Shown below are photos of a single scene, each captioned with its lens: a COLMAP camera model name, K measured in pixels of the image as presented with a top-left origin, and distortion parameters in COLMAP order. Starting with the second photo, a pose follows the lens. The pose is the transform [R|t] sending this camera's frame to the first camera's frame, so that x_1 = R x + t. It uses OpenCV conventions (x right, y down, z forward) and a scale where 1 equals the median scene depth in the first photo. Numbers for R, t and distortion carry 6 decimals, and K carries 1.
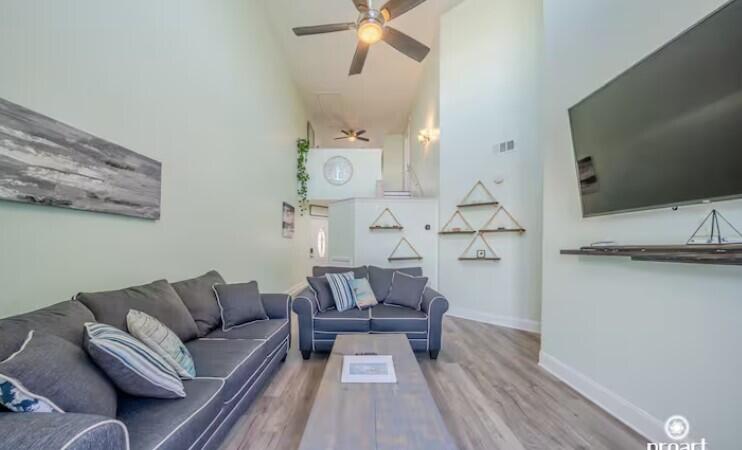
lens RADIAL K [[266.9, 0, 368.8], [0, 266.9, 244.7], [0, 0, 1]] dist [-0.005238, -0.000118]
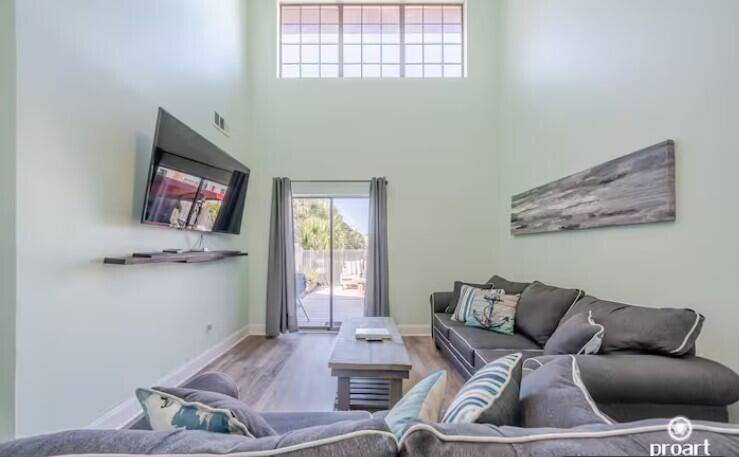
lens RADIAL K [[343.3, 0, 368.8], [0, 343.3, 243.8], [0, 0, 1]] dist [0.000263, 0.000266]
pose [[-0.999878, -0.007527, 0.013677, -0.006491], [-0.007713, 0.999879, -0.013540, -0.018419], [-0.013573, -0.013644, -0.999815, 2.363091]]
